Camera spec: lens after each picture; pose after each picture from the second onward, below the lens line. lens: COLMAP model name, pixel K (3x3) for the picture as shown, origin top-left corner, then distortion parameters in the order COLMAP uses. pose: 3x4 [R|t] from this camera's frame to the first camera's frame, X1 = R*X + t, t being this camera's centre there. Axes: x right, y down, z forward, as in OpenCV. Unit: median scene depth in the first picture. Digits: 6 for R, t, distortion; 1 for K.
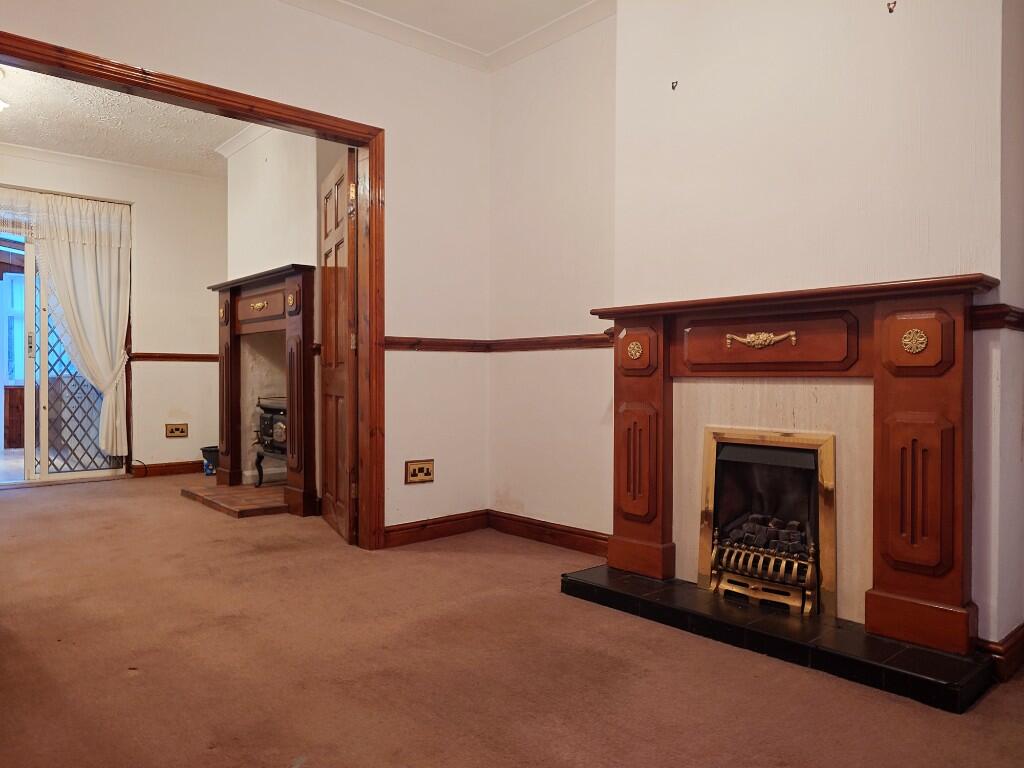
lens RADIAL K [[712.0, 0, 512.0], [0, 712.0, 384.0], [0, 0, 1]] dist [0.004195, 0.002038]
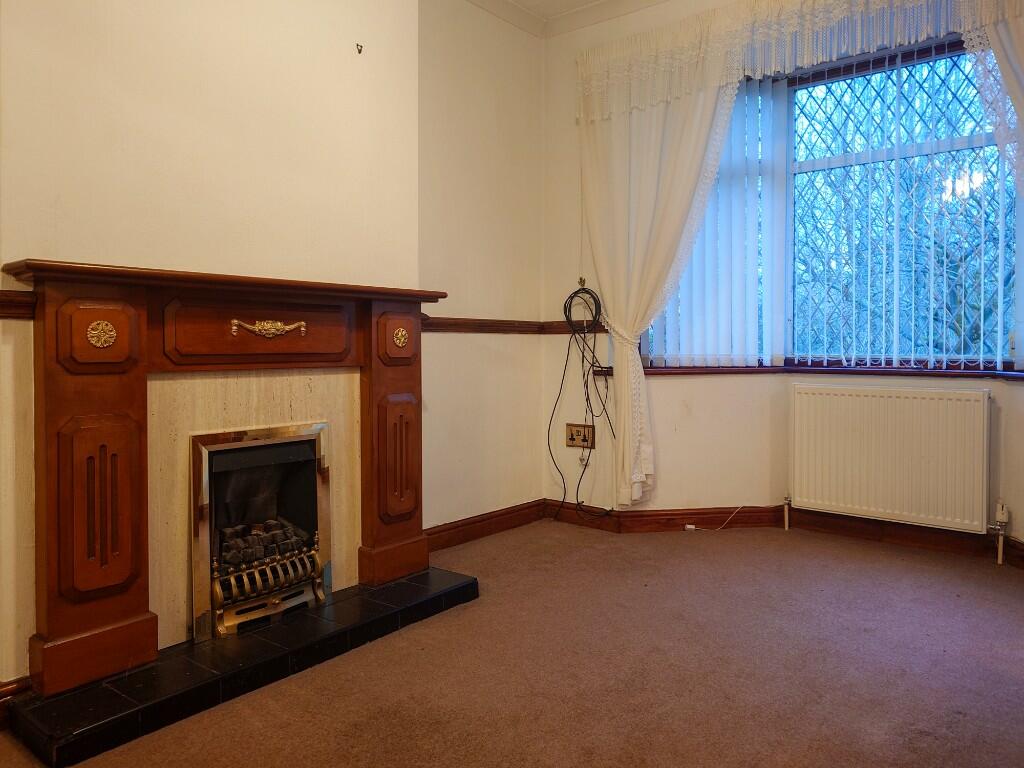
lens RADIAL K [[733.9, 0, 456.2], [0, 733.9, 378.4], [0, 0, 1]] dist [0.035460, 0.001363]
pose [[-0.108731, -0.027186, 0.993699, -0.614861], [0.032030, 0.999011, 0.030836, -0.020047], [-0.993555, 0.035181, -0.107753, 0.872719]]
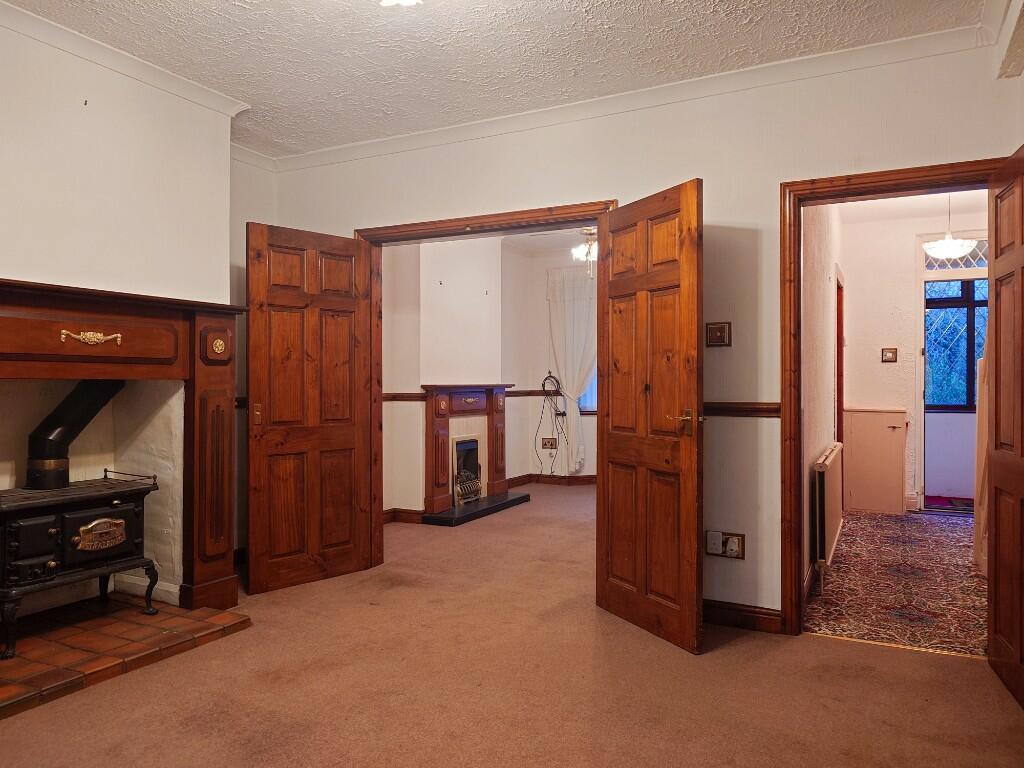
lens RADIAL K [[712.0, 0, 512.0], [0, 712.0, 384.0], [0, 0, 1]] dist [0.004195, 0.002038]
pose [[-0.351645, 0.013884, 0.936031, -2.143921], [0.028678, 0.999580, -0.004053, -0.108586], [-0.935694, 0.025418, -0.351895, 1.777463]]
